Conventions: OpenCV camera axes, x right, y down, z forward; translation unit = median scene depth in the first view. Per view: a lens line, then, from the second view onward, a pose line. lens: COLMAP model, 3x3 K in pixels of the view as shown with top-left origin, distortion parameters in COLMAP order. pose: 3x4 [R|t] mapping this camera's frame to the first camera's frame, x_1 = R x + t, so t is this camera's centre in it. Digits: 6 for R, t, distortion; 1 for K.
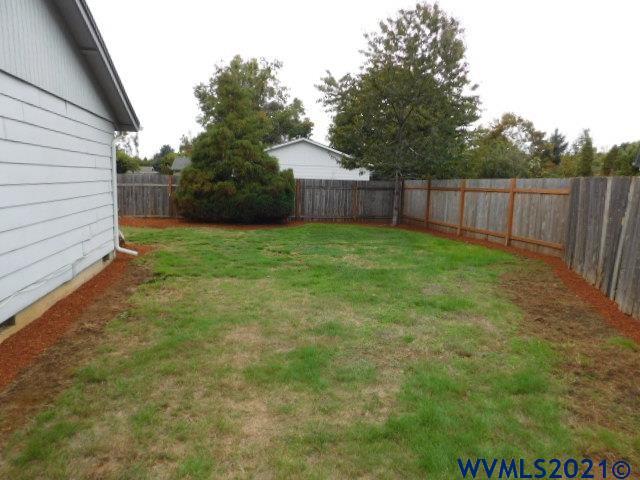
lens RADIAL K [[421.7, 0, 319.5], [0, 421.7, 241.1], [0, 0, 1]] dist [-0.050156, 0.011628]
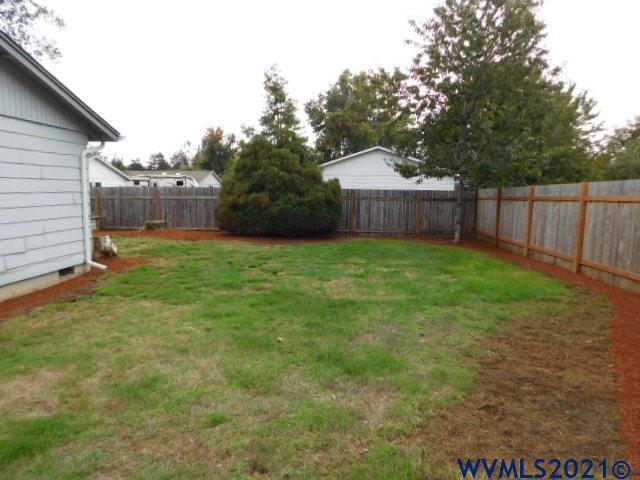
lens RADIAL K [[421.7, 0, 320.1], [0, 421.7, 240.2], [0, 0, 1]] dist [-0.050156, 0.011628]
pose [[0.959015, 0.017446, -0.282819, 0.176689], [-0.026935, 0.999196, -0.029698, -0.010713], [0.282074, 0.036098, 0.958713, 0.133439]]
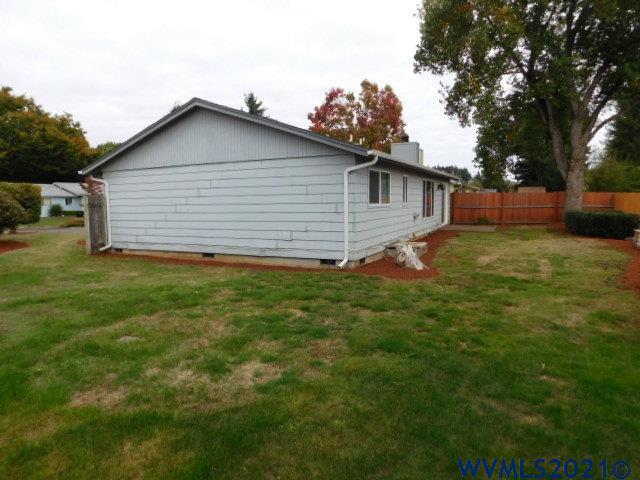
lens RADIAL K [[421.7, 0, 320.2], [0, 421.7, 241.9], [0, 0, 1]] dist [-0.050156, 0.011628]
pose [[-0.619261, 0.063146, -0.782642, 0.286903], [-0.114558, 0.978829, 0.169618, -0.132130], [0.776783, 0.194696, -0.598917, 0.964344]]
